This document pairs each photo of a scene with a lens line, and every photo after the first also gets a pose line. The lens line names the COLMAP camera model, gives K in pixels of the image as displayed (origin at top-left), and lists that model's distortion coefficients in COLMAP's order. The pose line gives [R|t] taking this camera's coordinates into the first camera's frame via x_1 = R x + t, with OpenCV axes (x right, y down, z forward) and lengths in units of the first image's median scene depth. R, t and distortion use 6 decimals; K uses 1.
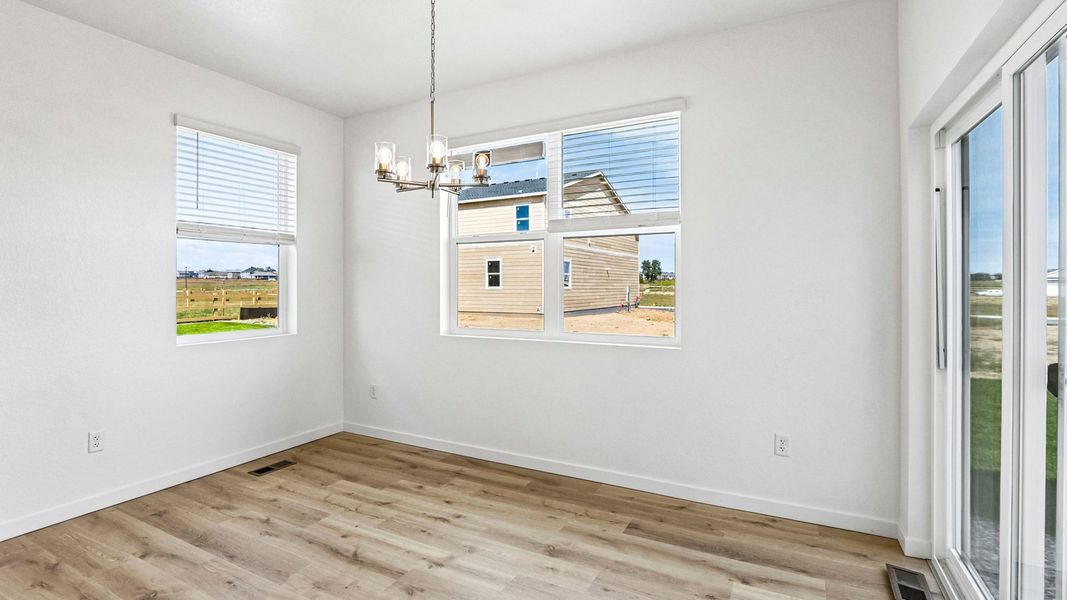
lens RADIAL K [[497.4, 0, 518.2], [0, 497.4, 289.5], [0, 0, 1]] dist [-0.008632, -0.002386]
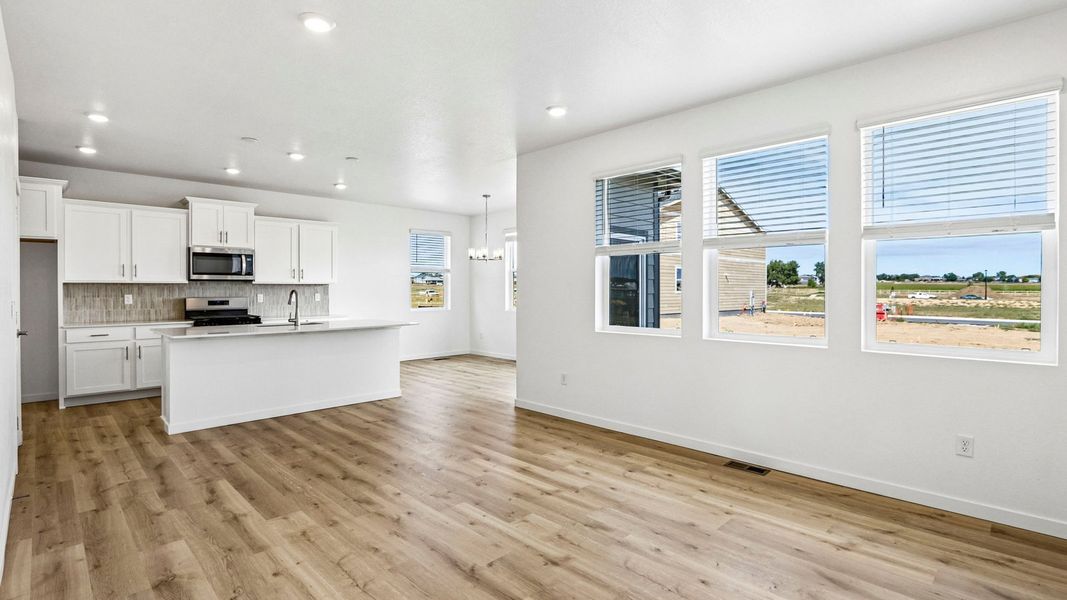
lens RADIAL K [[497.4, 0, 530.7], [0, 497.4, 296.2], [0, 0, 1]] dist [-0.008632, -0.002386]
pose [[0.961647, 0.006832, -0.274205, 0.590297], [-0.005288, 0.999966, 0.006369, 0.005007], [0.274239, -0.004674, 0.961650, -1.218534]]
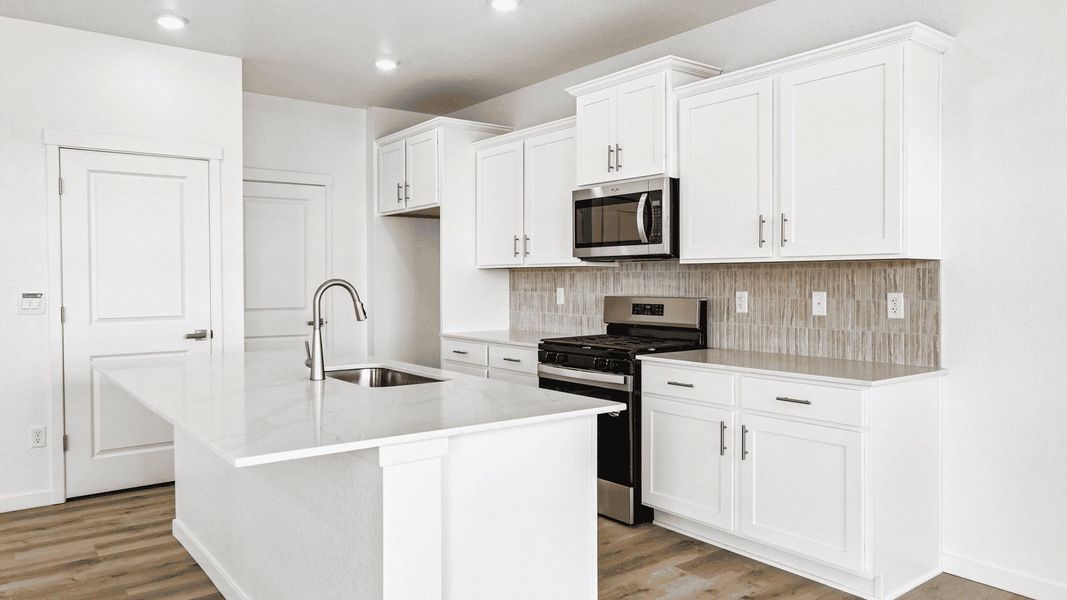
lens RADIAL K [[739.5, 0, 525.3], [0, 739.5, 281.0], [0, 0, 1]] dist [-0.009886, 0.006060]
pose [[-0.405885, 0.005169, -0.913909, 0.186924], [-0.006288, 0.999945, 0.008448, -0.005988], [0.913902, 0.009175, -0.405830, 0.377328]]
